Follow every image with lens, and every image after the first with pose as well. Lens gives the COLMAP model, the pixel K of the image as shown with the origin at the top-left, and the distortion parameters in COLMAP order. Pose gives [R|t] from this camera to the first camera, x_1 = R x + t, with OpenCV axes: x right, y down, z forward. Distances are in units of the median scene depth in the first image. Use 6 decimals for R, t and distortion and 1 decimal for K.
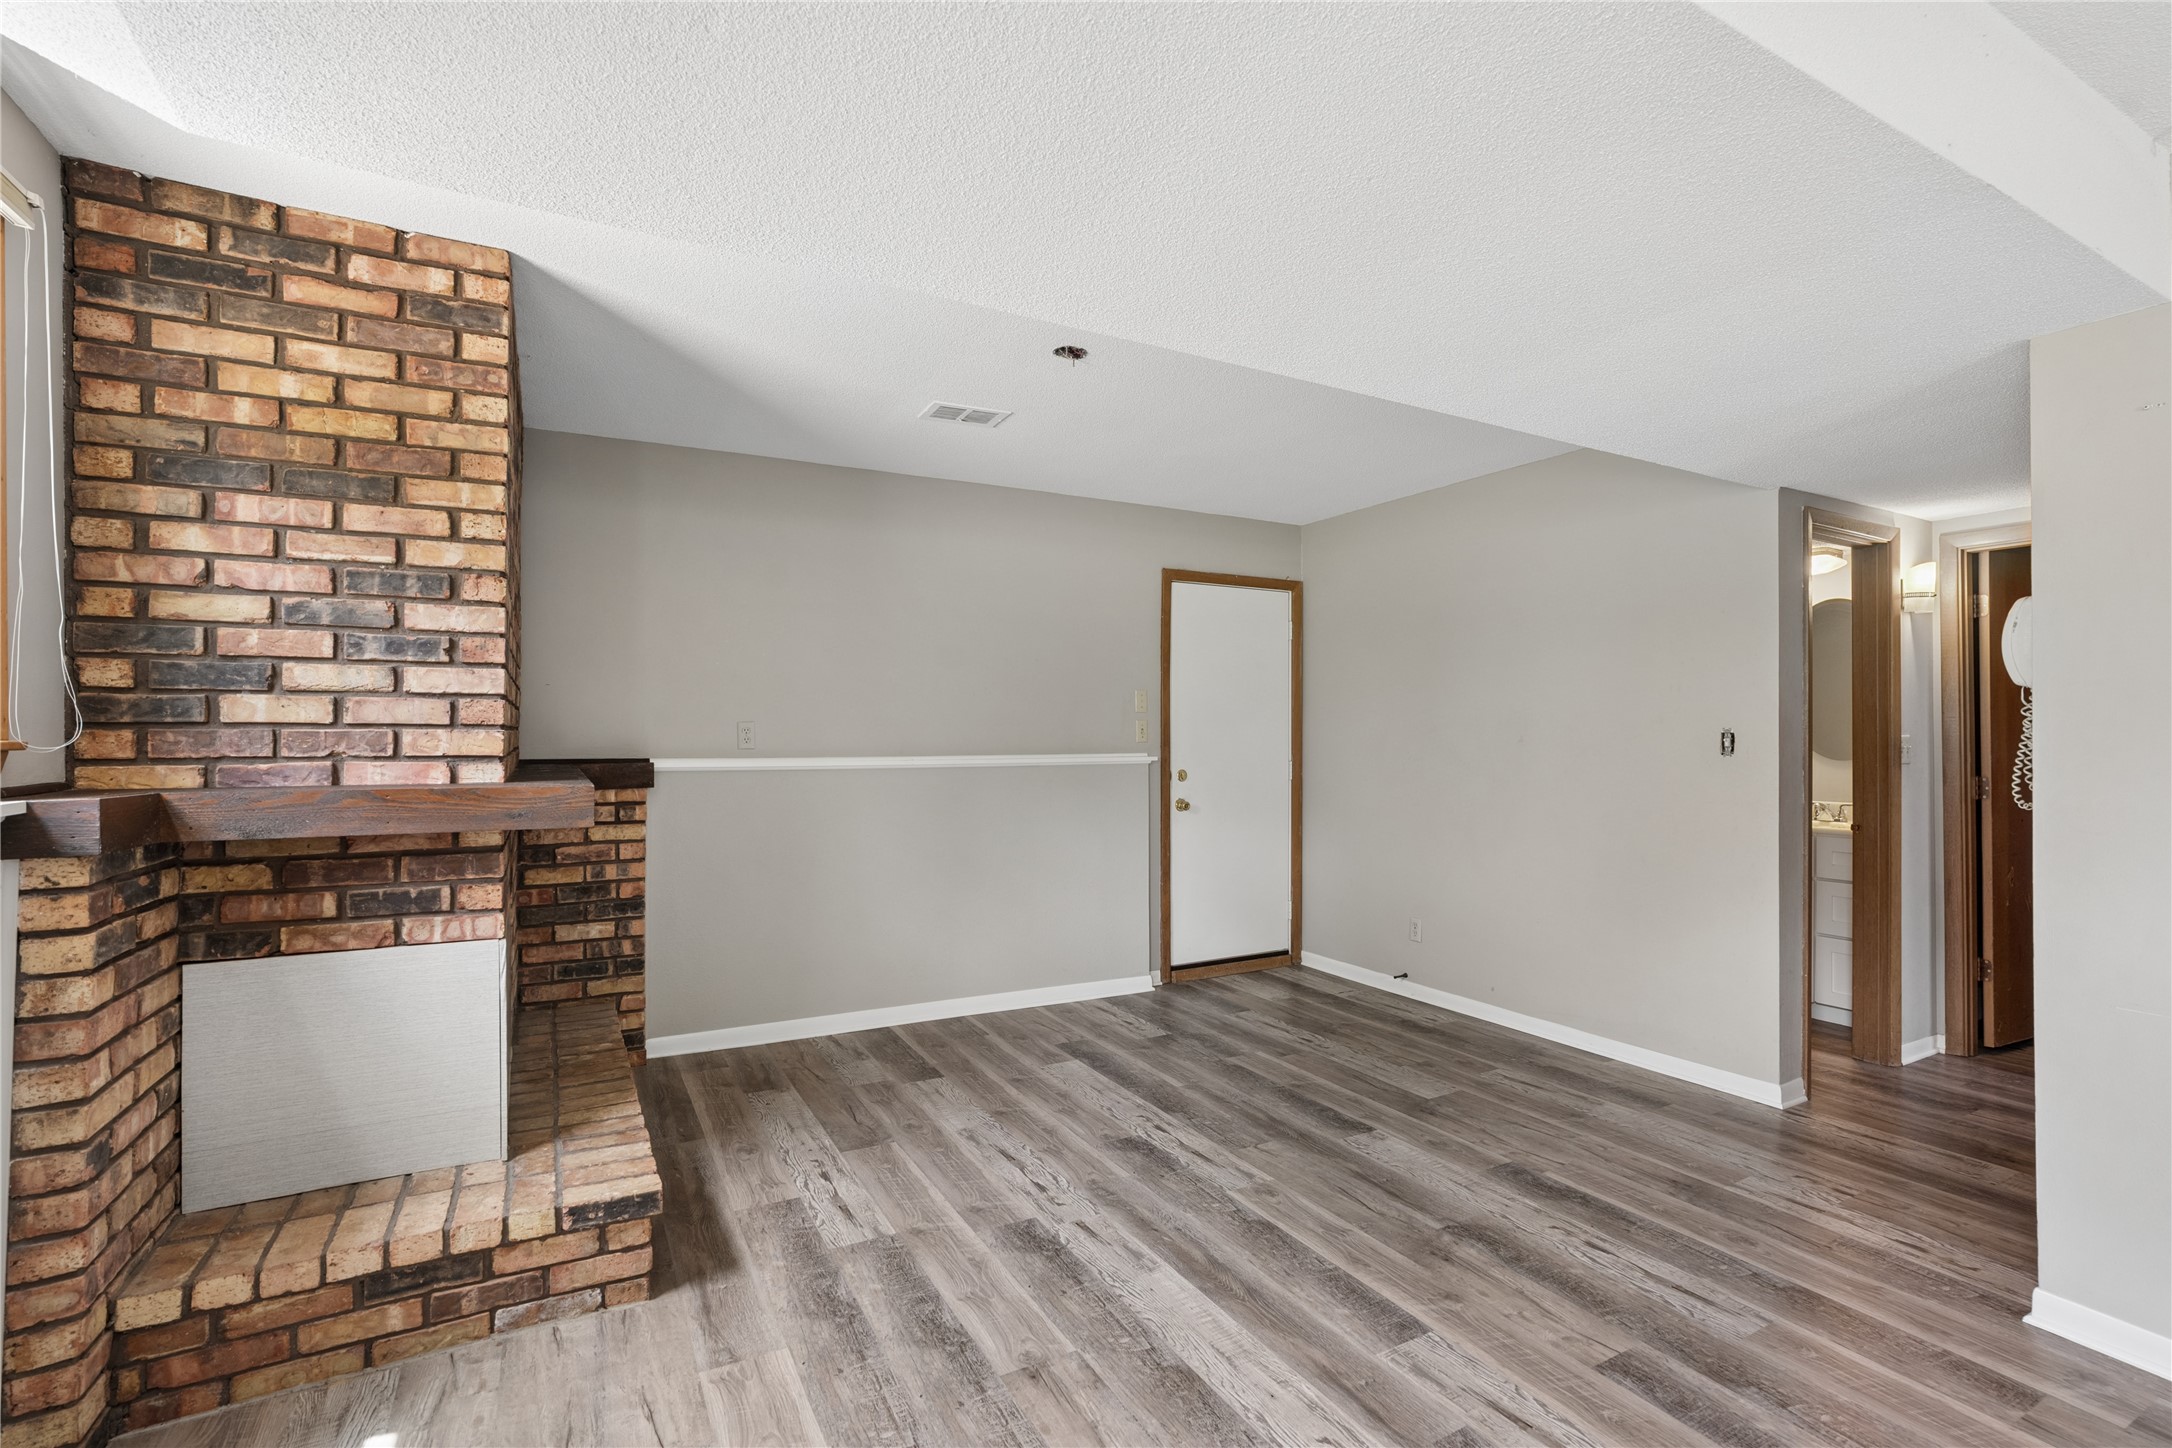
lens RADIAL K [[992.8, 0, 1084.9], [0, 992.8, 725.0], [0, 0, 1]] dist [-0.043779, 0.021137]
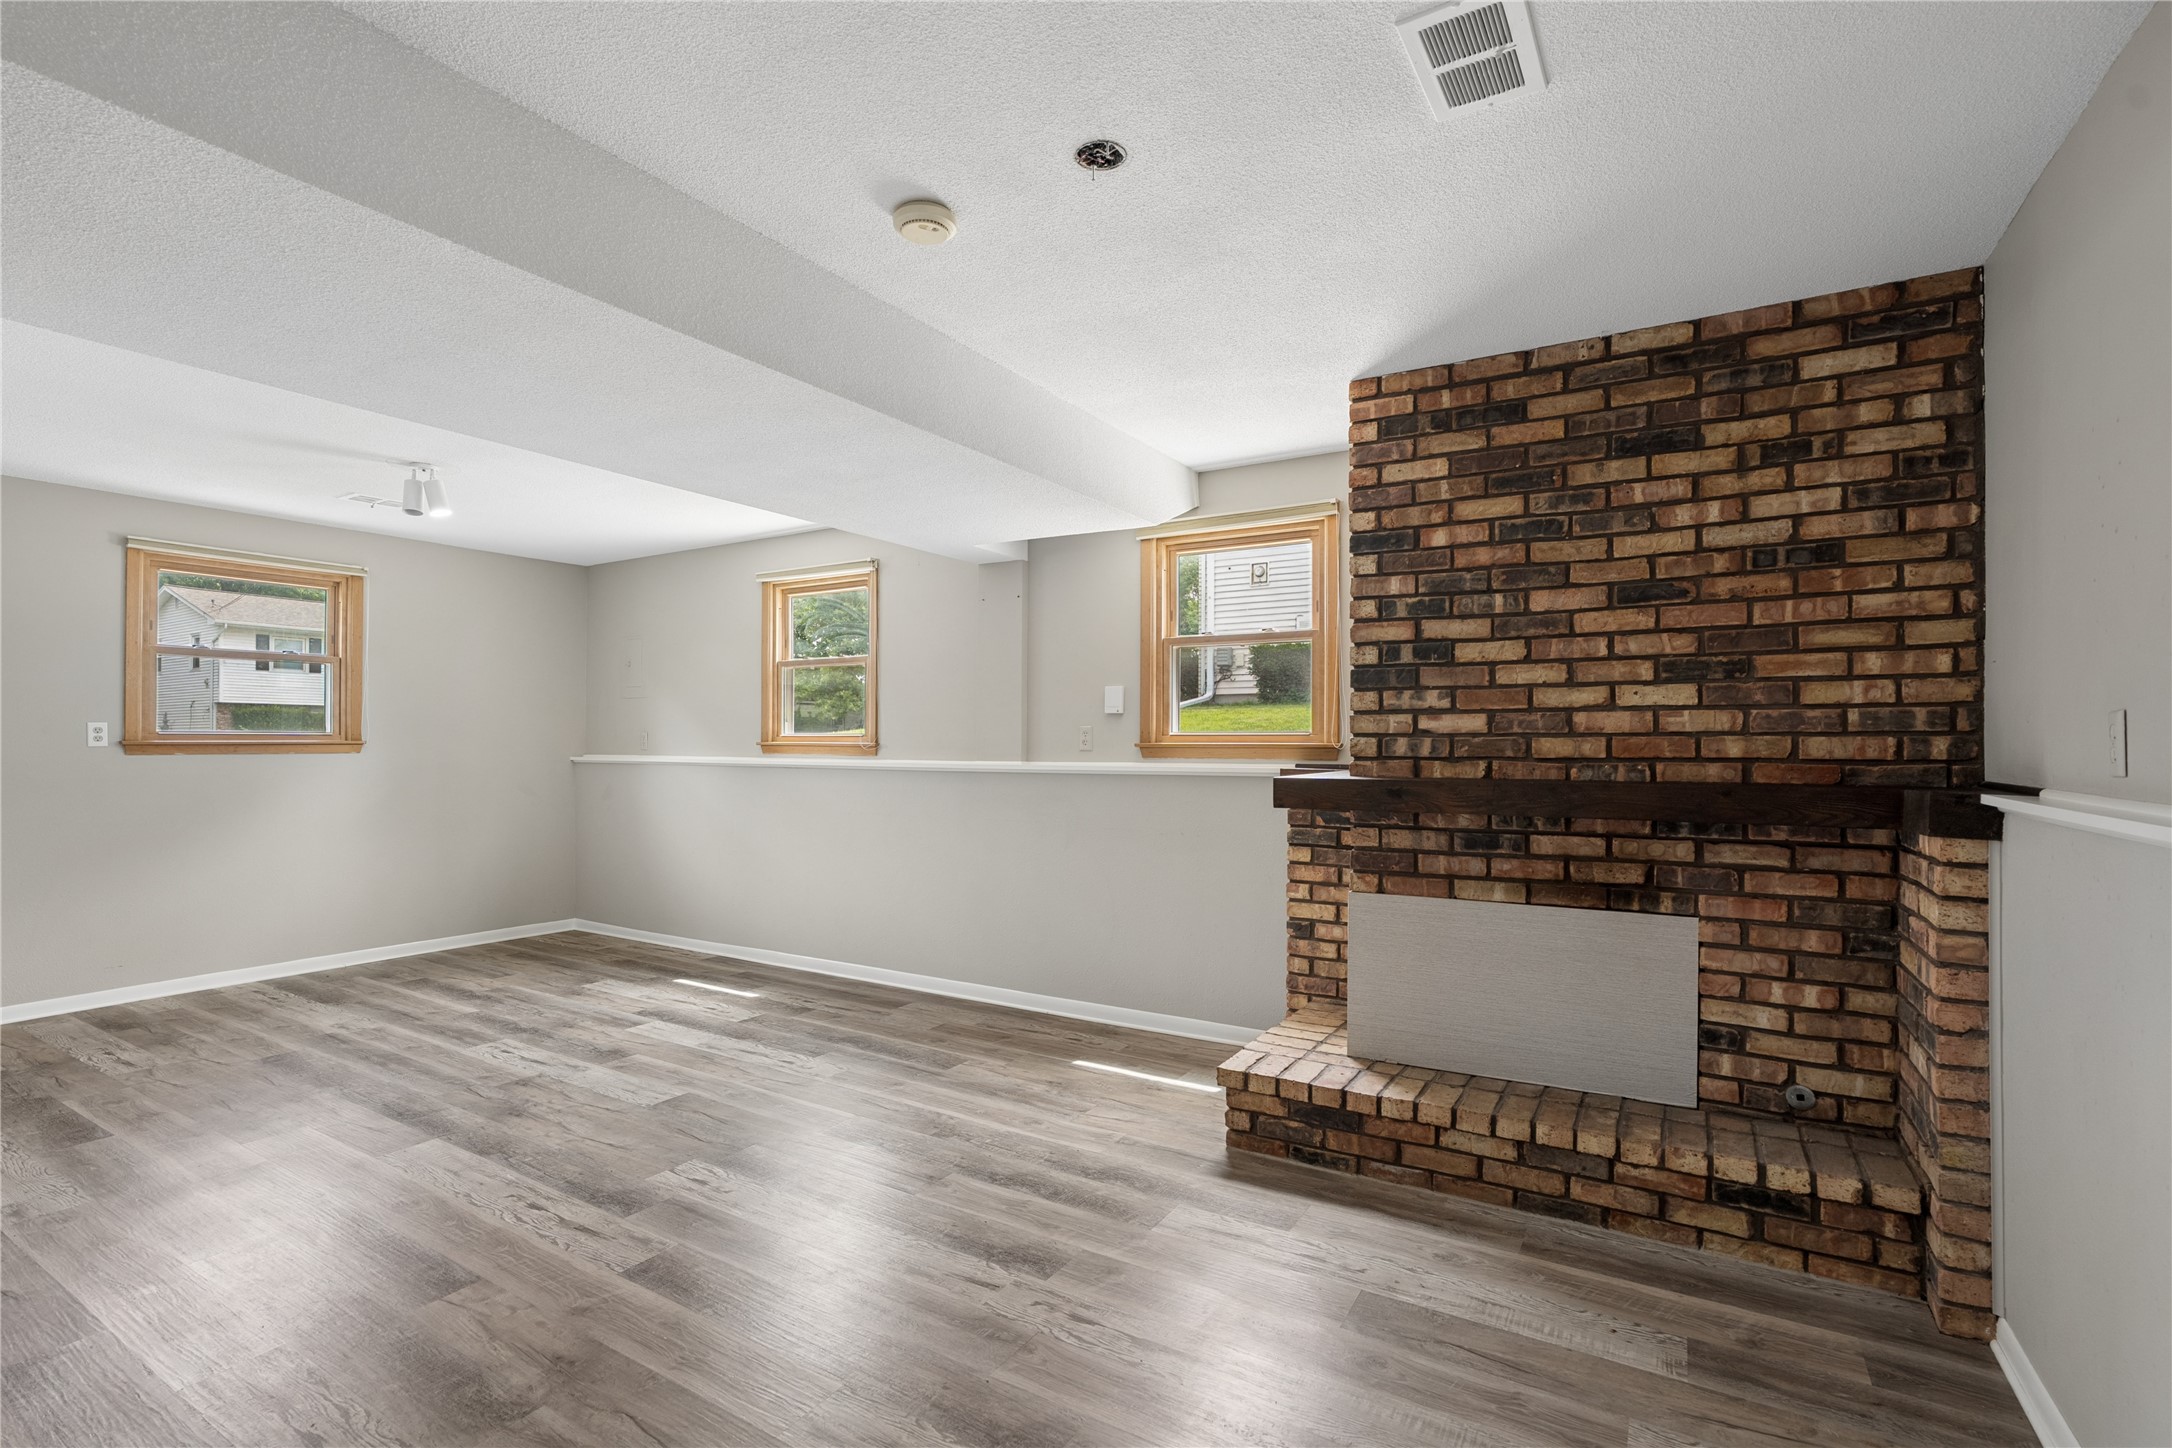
lens RADIAL K [[992.8, 0, 1084.9], [0, 992.8, 725.0], [0, 0, 1]] dist [-0.043779, 0.021137]
pose [[-0.863971, -0.012618, -0.503383, 0.432742], [0.001095, 0.999637, -0.026937, 0.026619], [0.503540, -0.023824, -0.863643, 2.088798]]
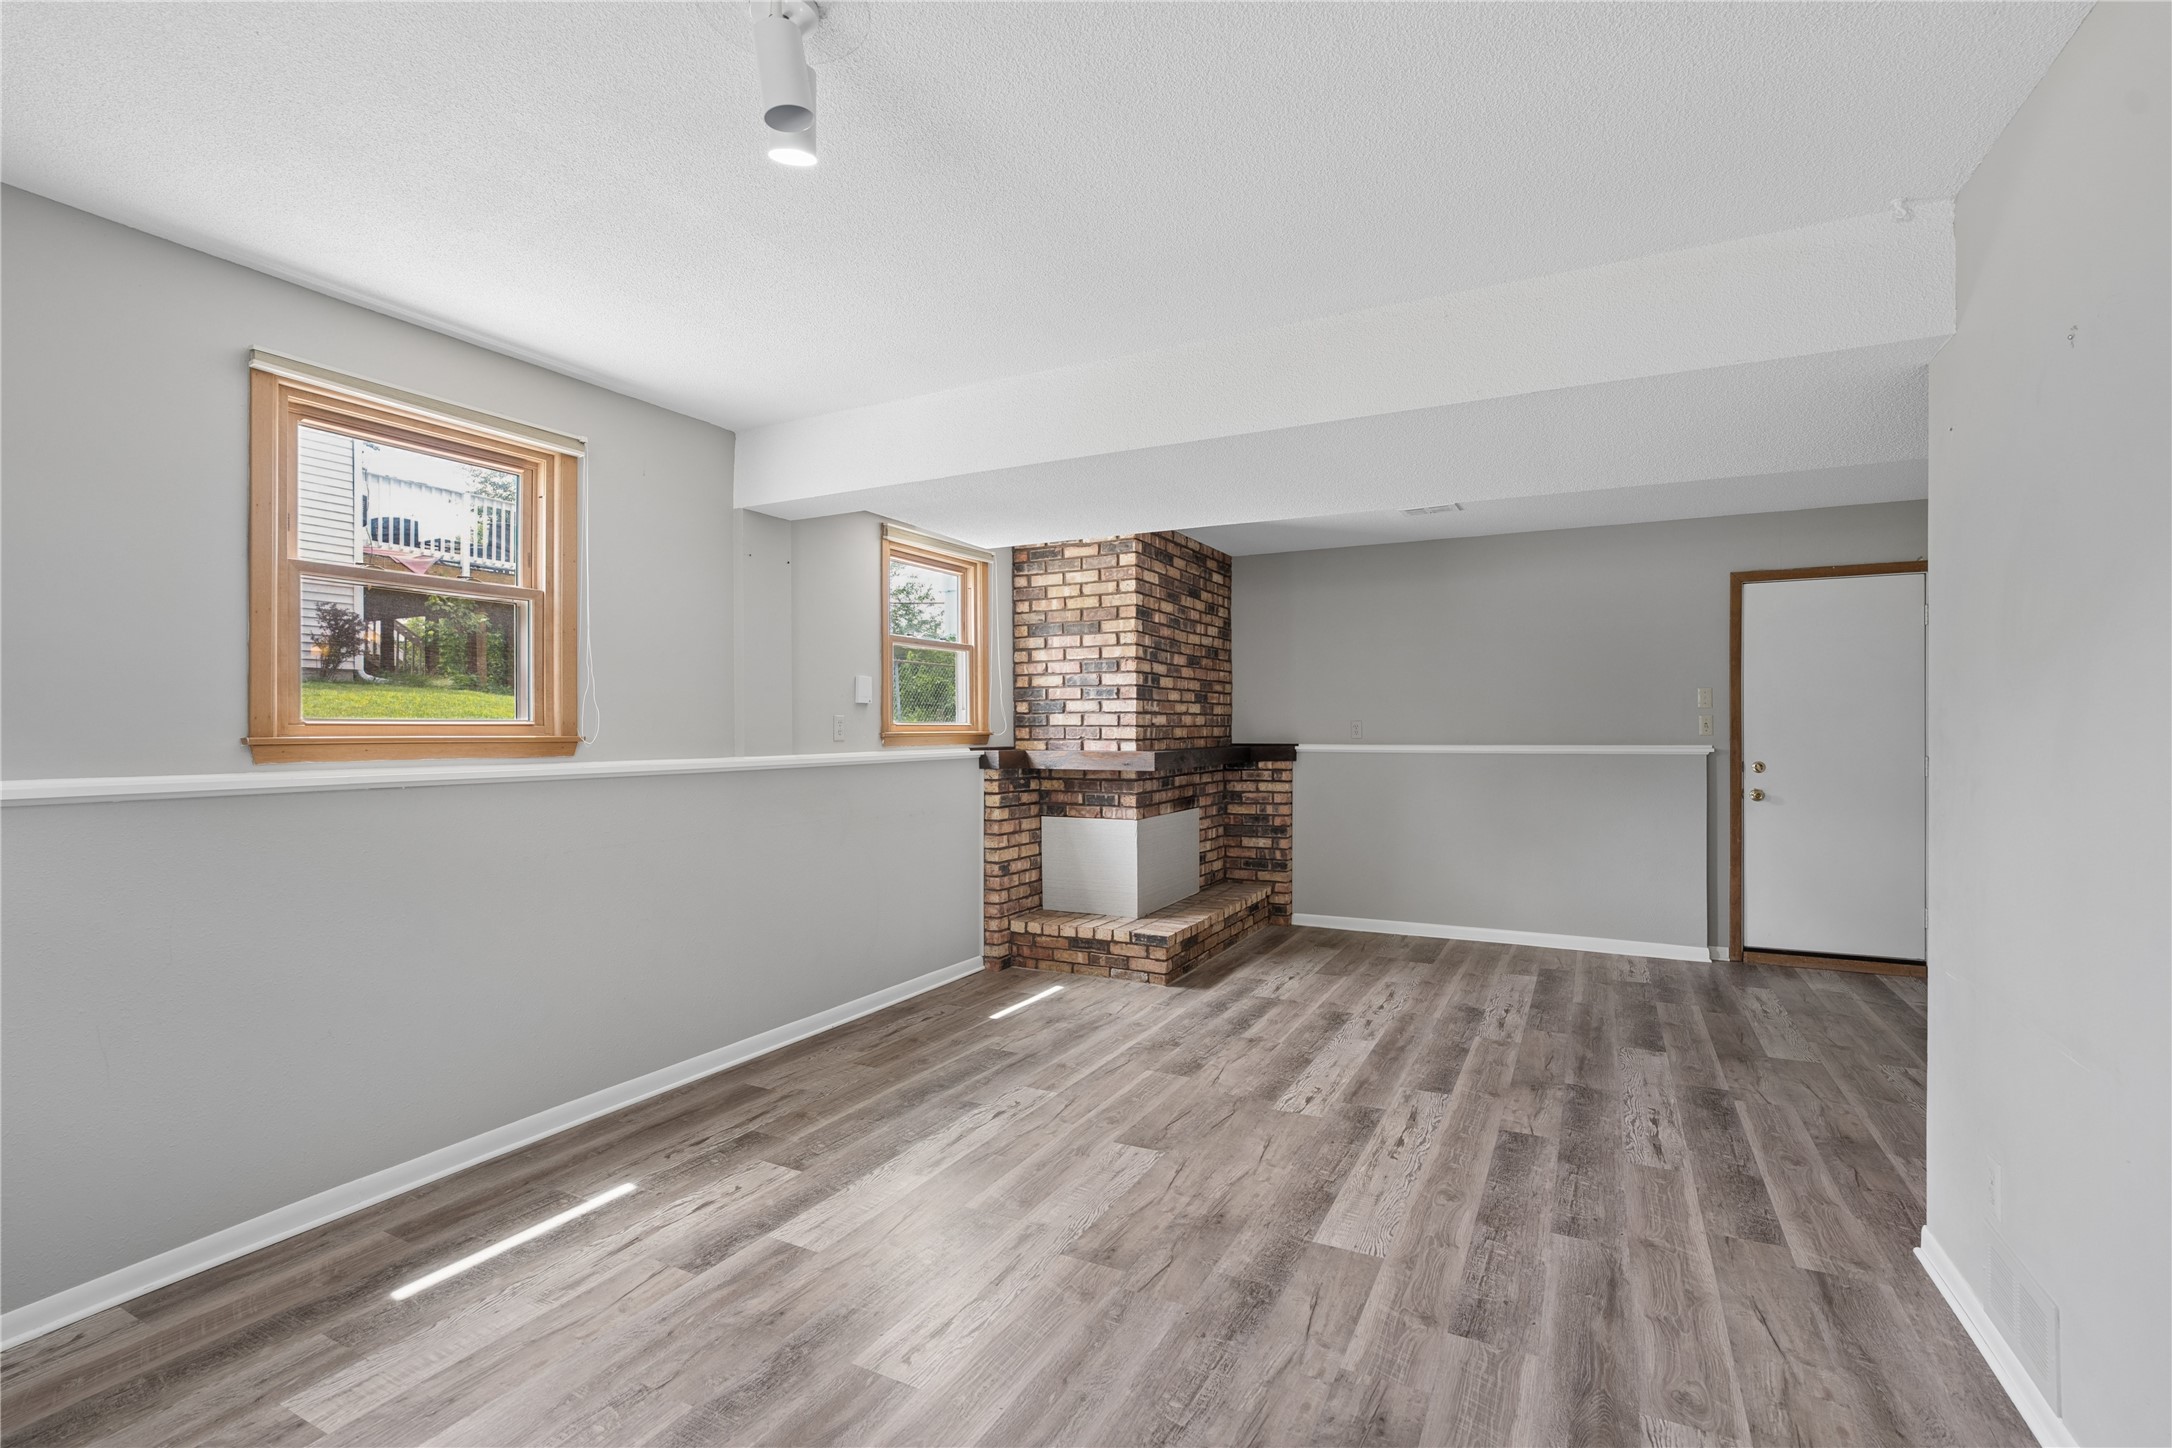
lens RADIAL K [[992.8, 0, 1084.9], [0, 992.8, 725.0], [0, 0, 1]] dist [-0.043779, 0.021137]
pose [[0.558036, -0.005757, -0.829797, 1.287497], [0.009778, 0.999952, -0.000362, -0.000744], [0.829759, -0.007912, 0.558065, -0.385693]]
